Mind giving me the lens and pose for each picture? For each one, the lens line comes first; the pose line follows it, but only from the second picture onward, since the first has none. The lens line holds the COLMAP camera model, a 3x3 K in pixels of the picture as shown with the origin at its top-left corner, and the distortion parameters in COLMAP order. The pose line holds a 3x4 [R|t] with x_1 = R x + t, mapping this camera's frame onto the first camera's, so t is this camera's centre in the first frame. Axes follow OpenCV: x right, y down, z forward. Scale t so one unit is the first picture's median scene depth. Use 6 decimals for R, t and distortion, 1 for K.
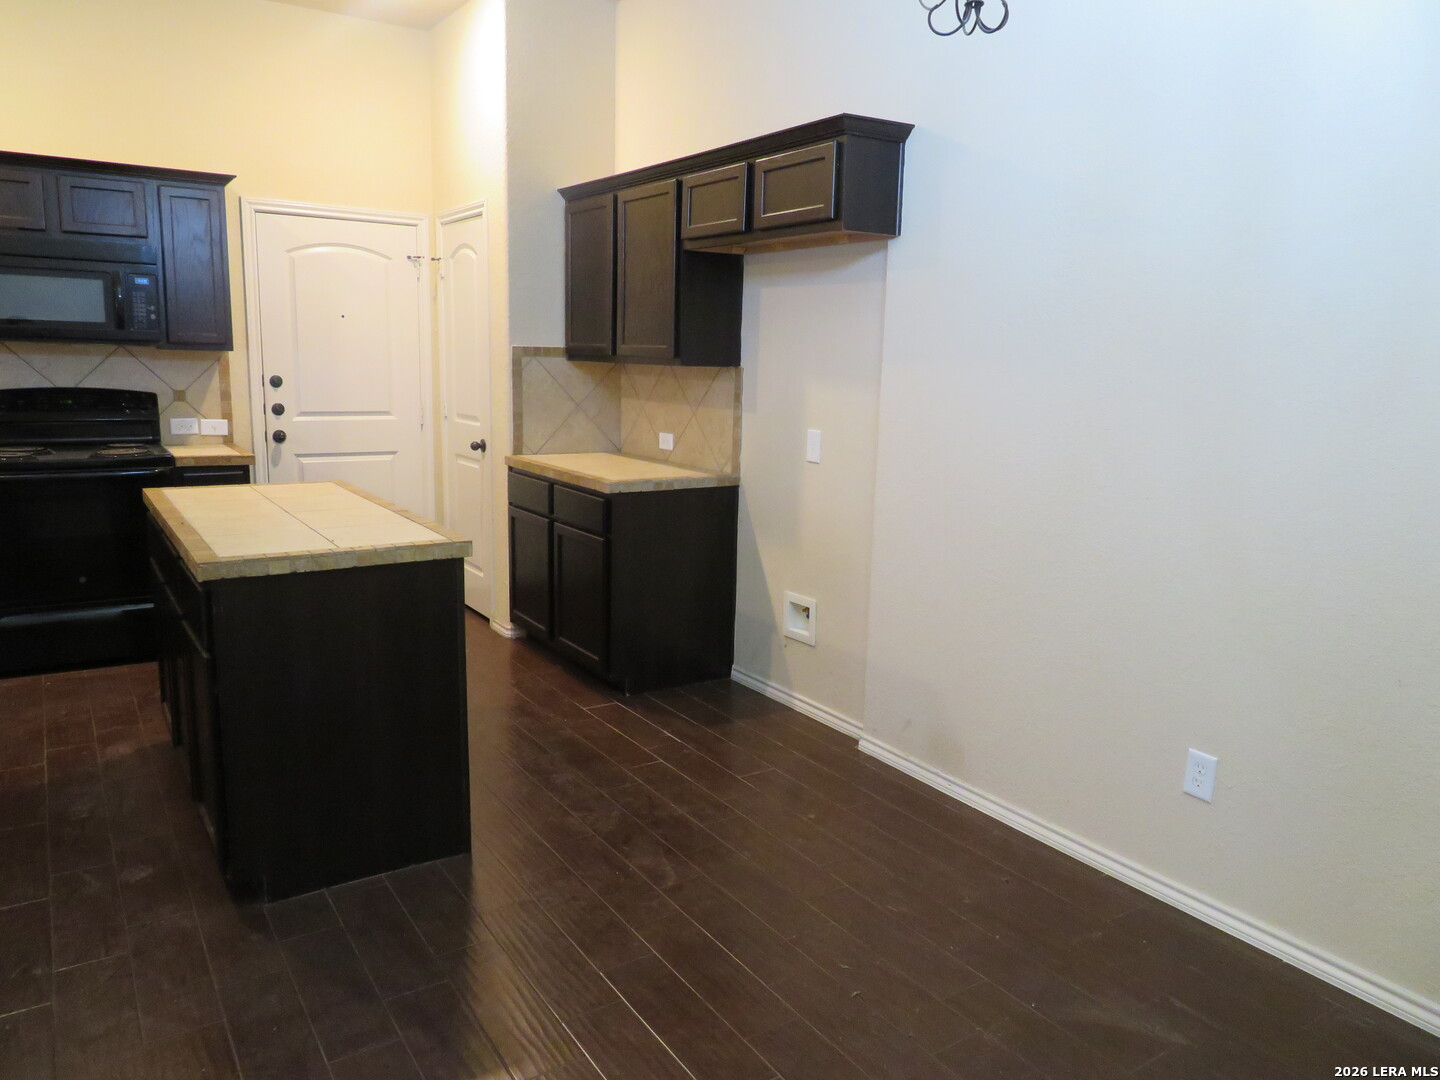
lens RADIAL K [[1024.0, 0, 717.5], [0, 1024.0, 544.6], [0, 0, 1]] dist [-0.012748, 0.002909]
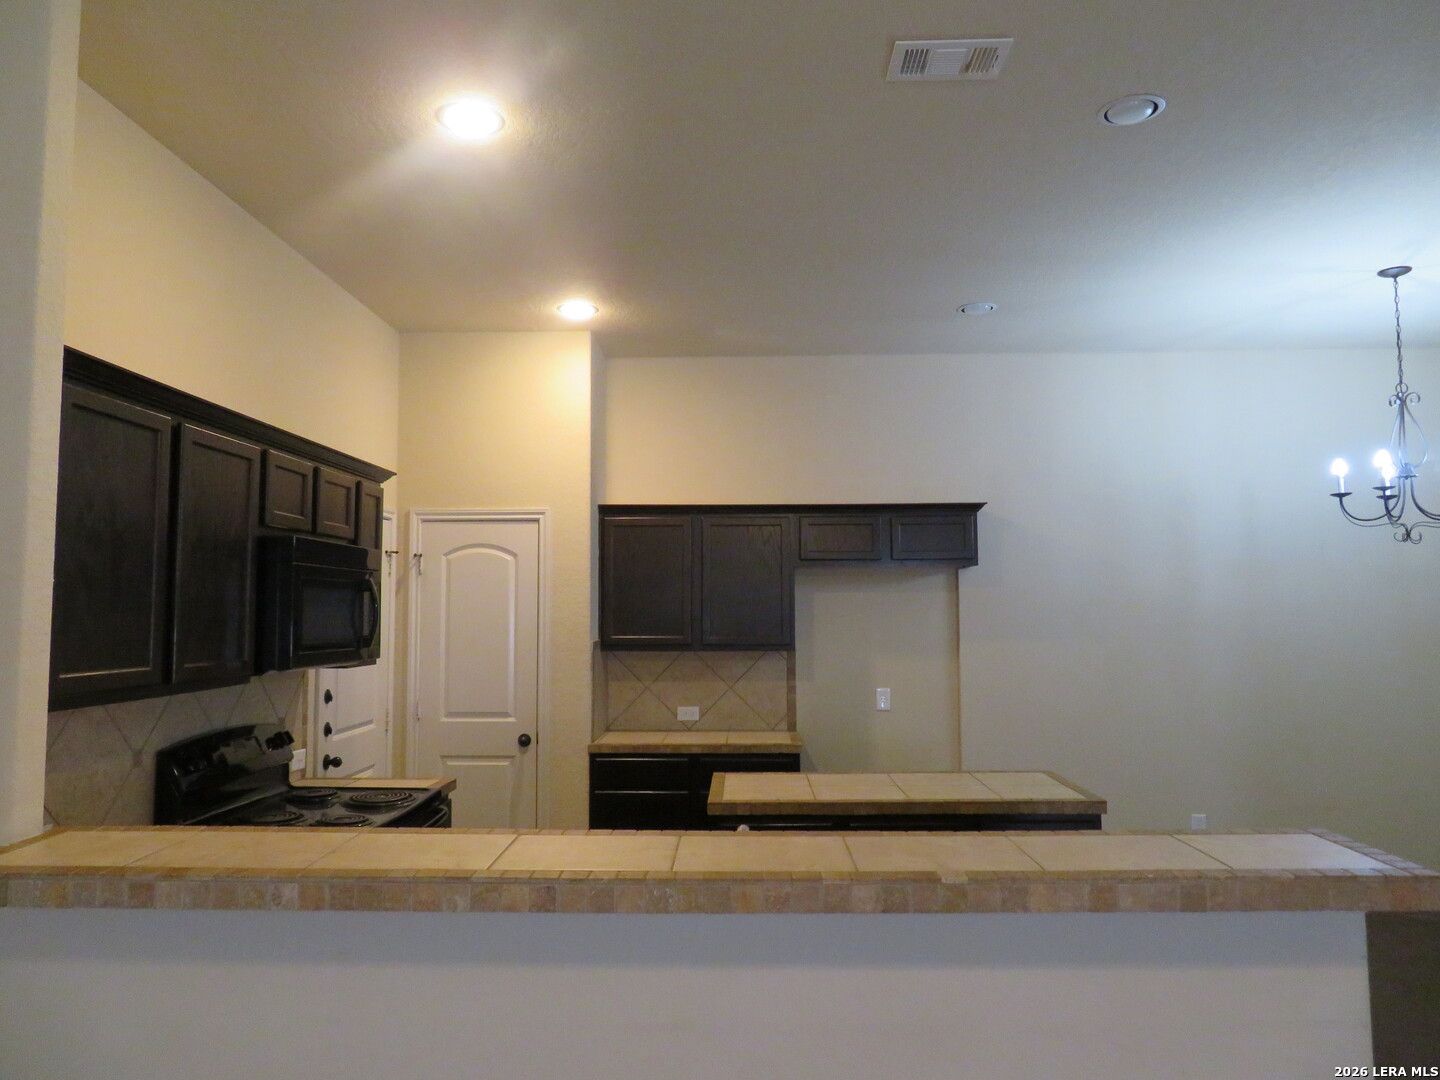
lens RADIAL K [[1024.0, 0, 715.6], [0, 1024.0, 540.3], [0, 0, 1]] dist [-0.012748, 0.002909]
pose [[0.583731, 0.024679, 0.811572, -1.029402], [0.167878, 0.974271, -0.150374, -0.115106], [-0.794403, 0.224023, 0.564569, 0.261041]]
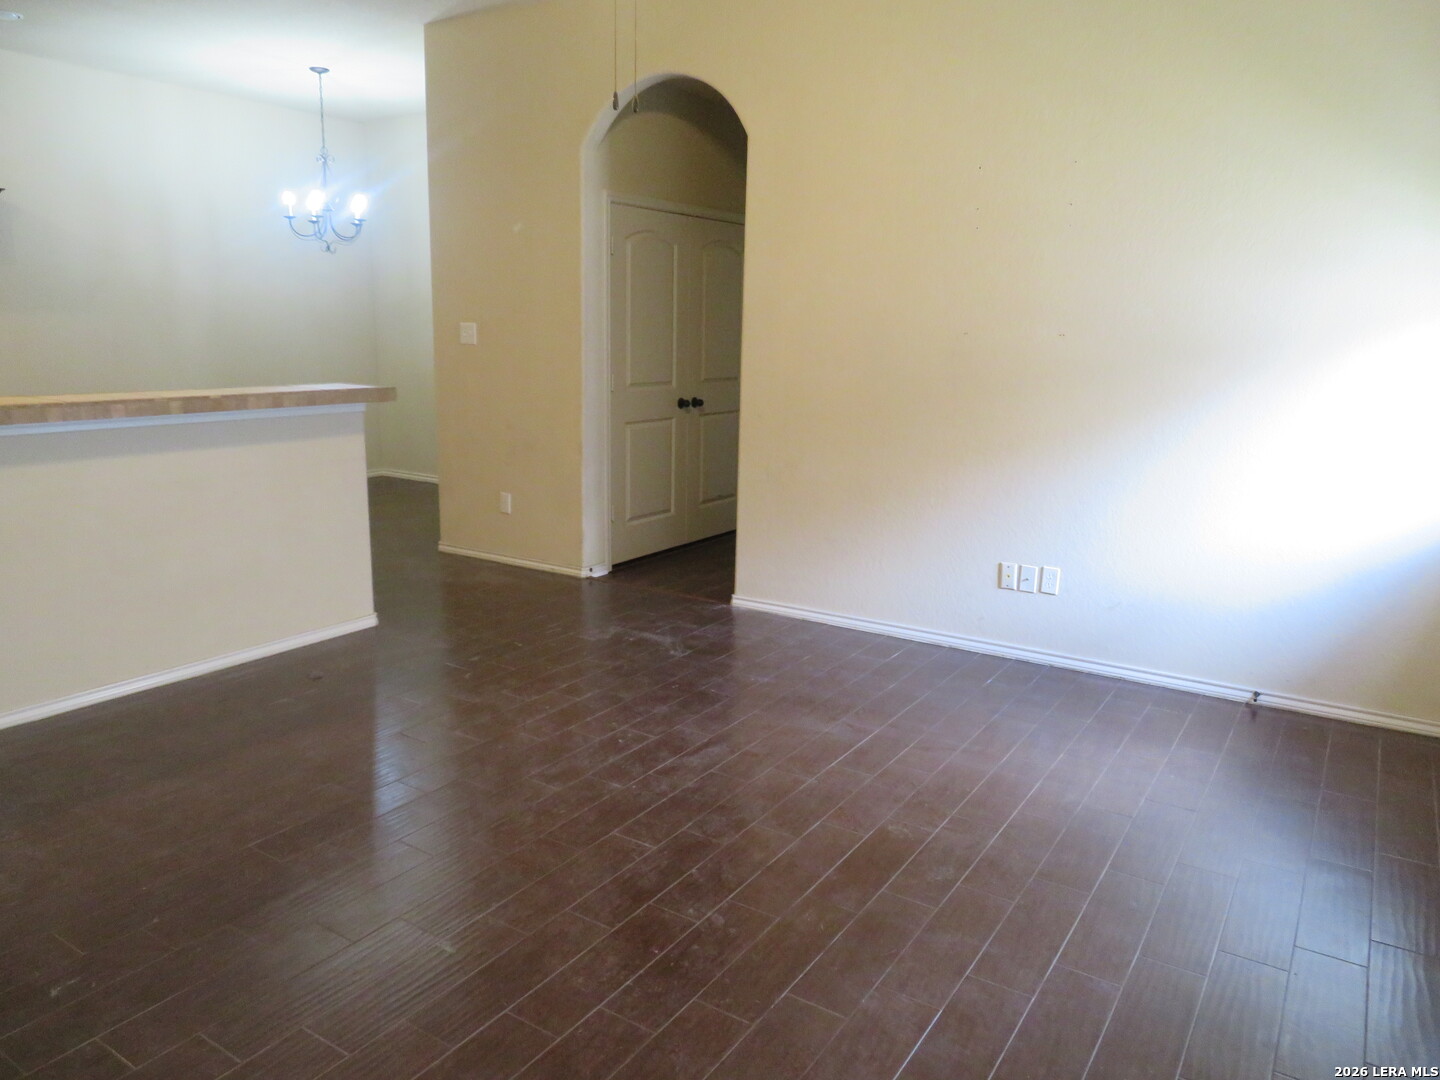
lens RADIAL K [[1024.0, 0, 726.8], [0, 1024.0, 539.4], [0, 0, 1]] dist [-0.012748, 0.002909]
pose [[-0.395251, -0.222757, 0.891154, -1.568179], [0.132341, 0.946220, 0.295218, -0.113209], [-0.908990, 0.234622, -0.344514, 0.366909]]
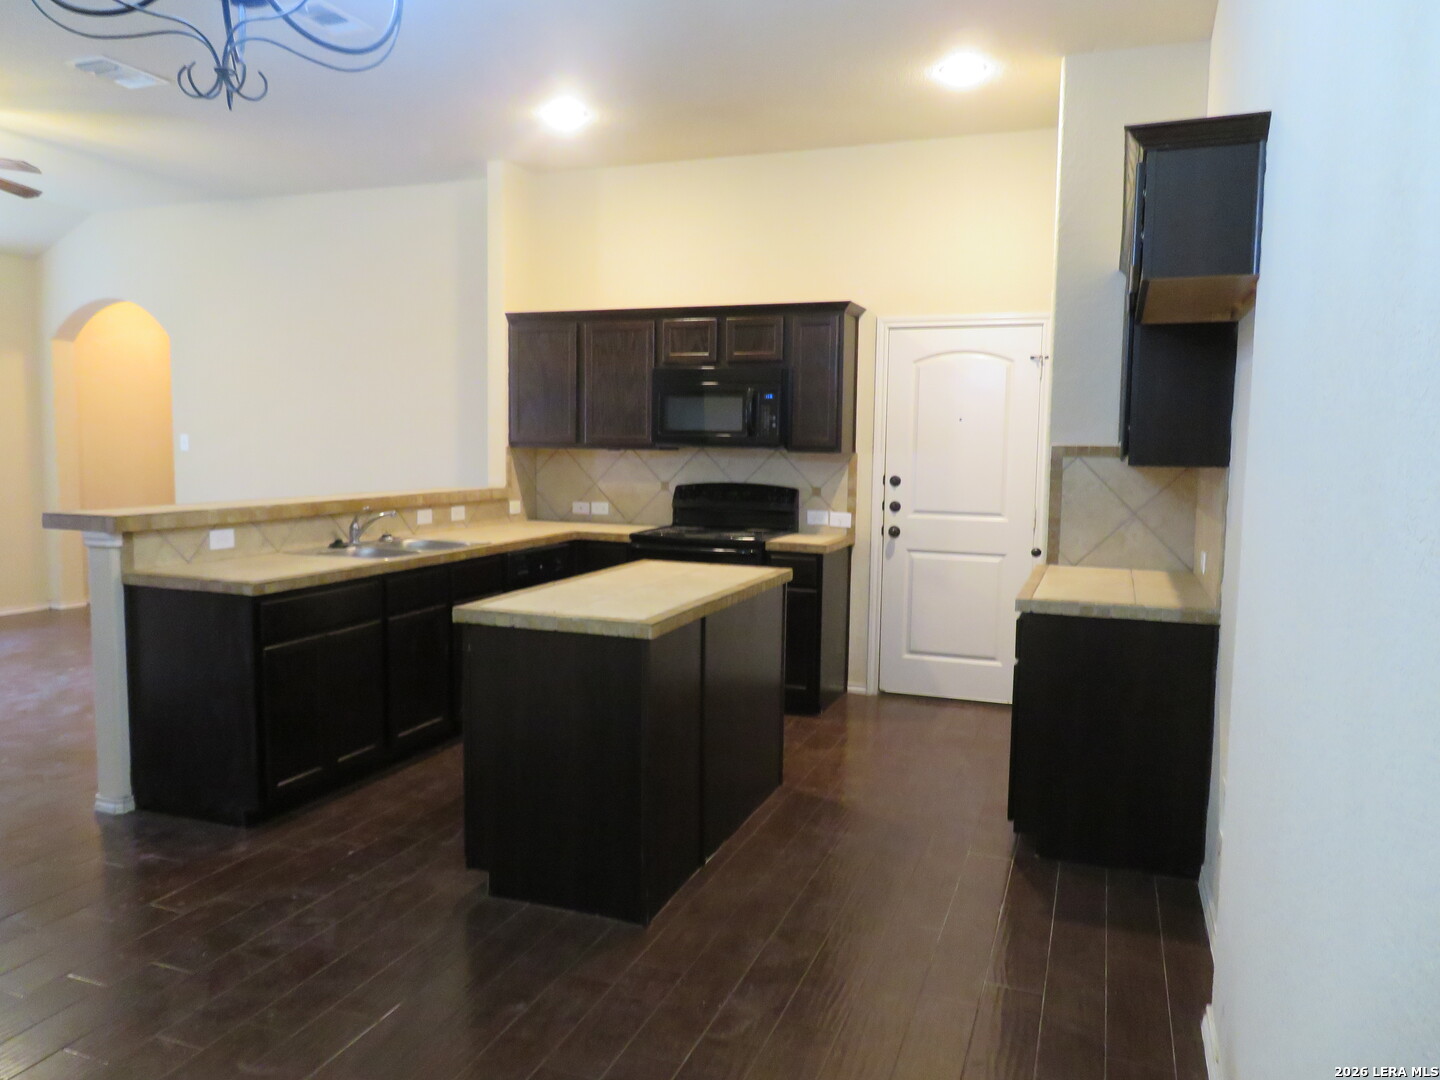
lens RADIAL K [[1024.0, 0, 713.0], [0, 1024.0, 537.6], [0, 0, 1]] dist [-0.012748, 0.002909]
pose [[0.580456, 0.056553, -0.812325, 0.375290], [-0.146199, 0.988613, -0.035642, -0.036763], [0.801059, 0.139450, 0.582115, 0.243337]]
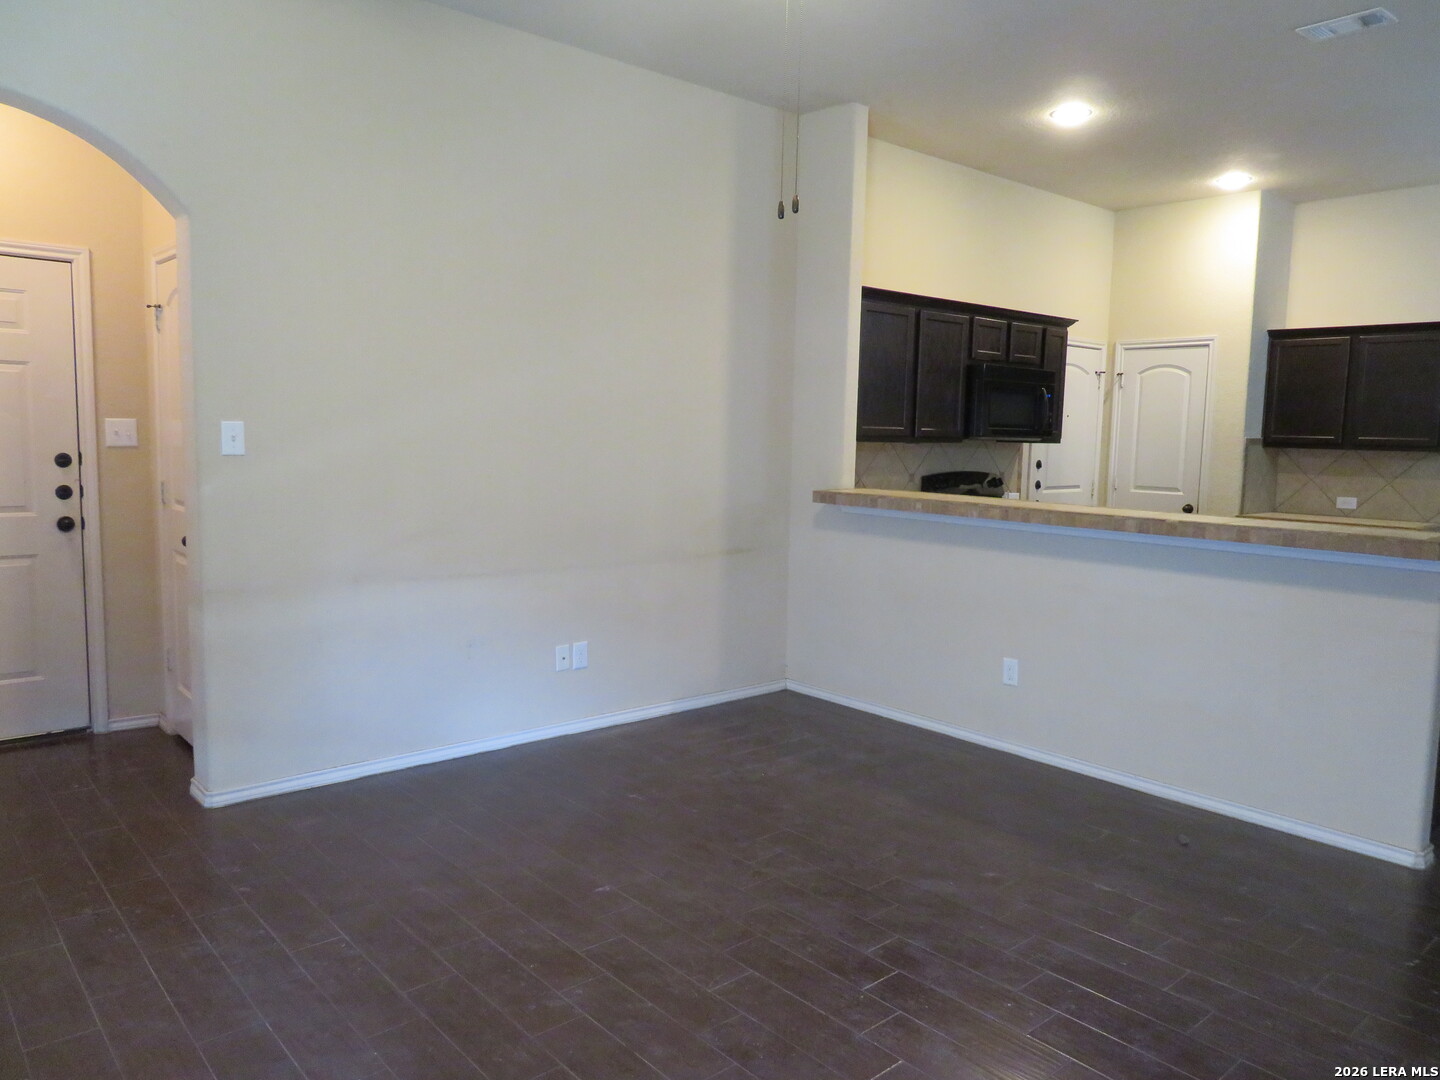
lens RADIAL K [[1024.0, 0, 717.8], [0, 1024.0, 549.0], [0, 0, 1]] dist [-0.012748, 0.002909]
pose [[0.992739, -0.023939, 0.117884, -1.118555], [0.031234, 0.997684, -0.060426, 0.022386], [-0.116164, 0.063669, 0.991187, -0.314401]]
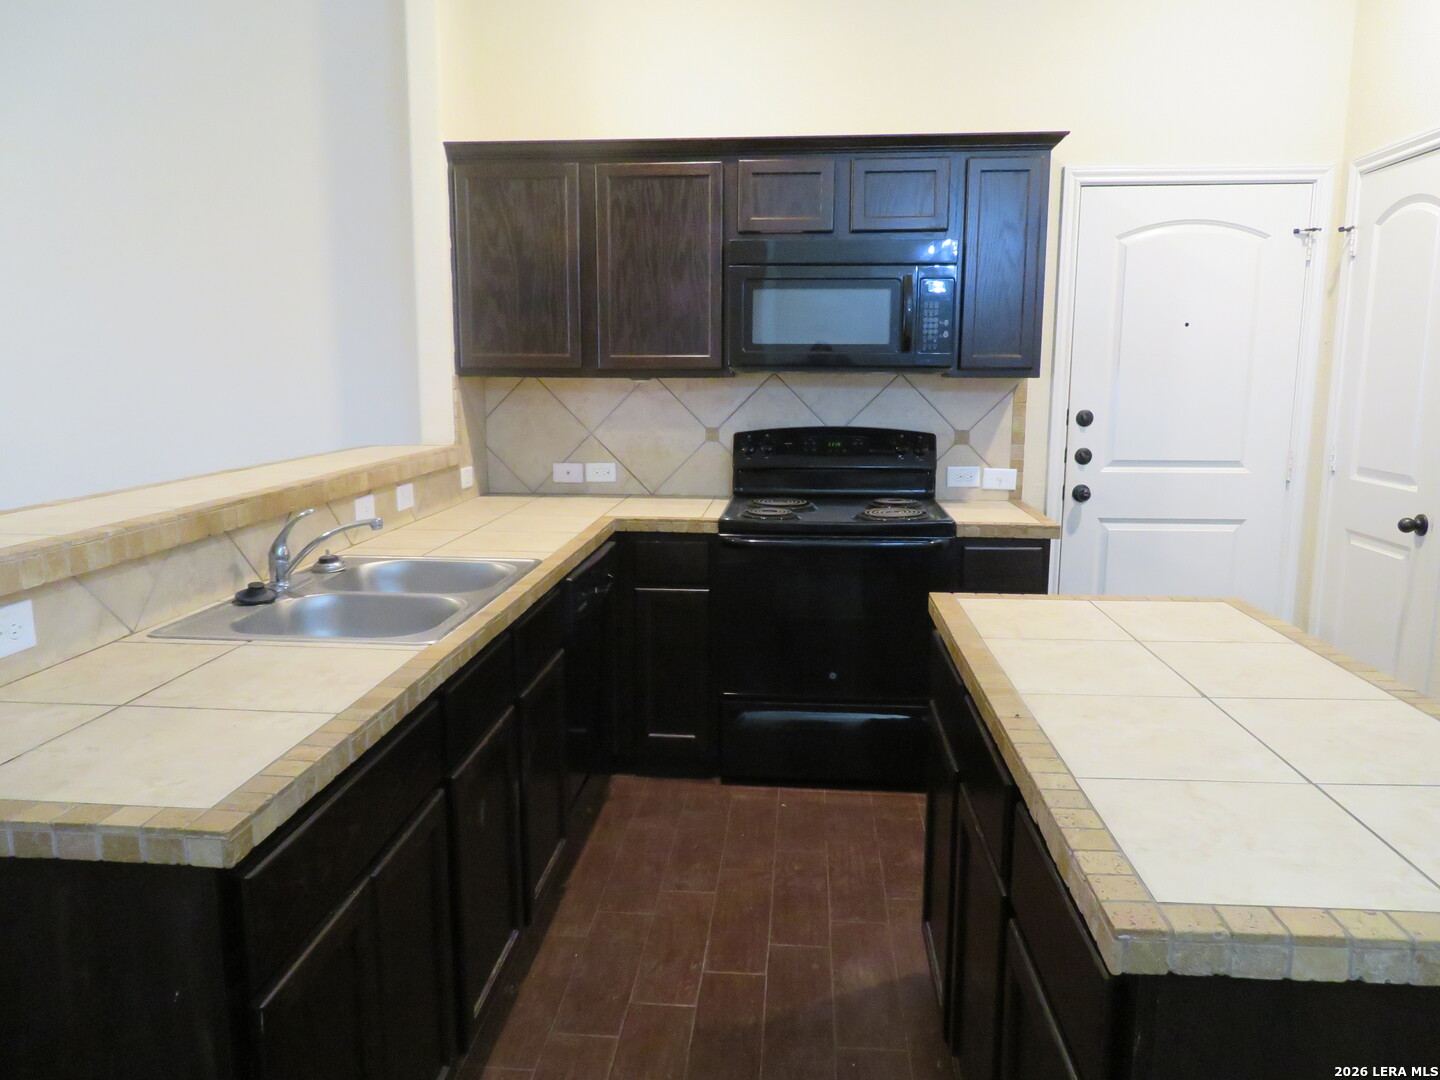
lens RADIAL K [[1024.0, 0, 710.9], [0, 1024.0, 537.5], [0, 0, 1]] dist [-0.012748, 0.002909]
pose [[0.780002, 0.072974, -0.621507, -0.199584], [-0.091886, 0.995768, 0.001600, -0.057190], [0.618994, 0.055860, 0.783407, 0.297687]]
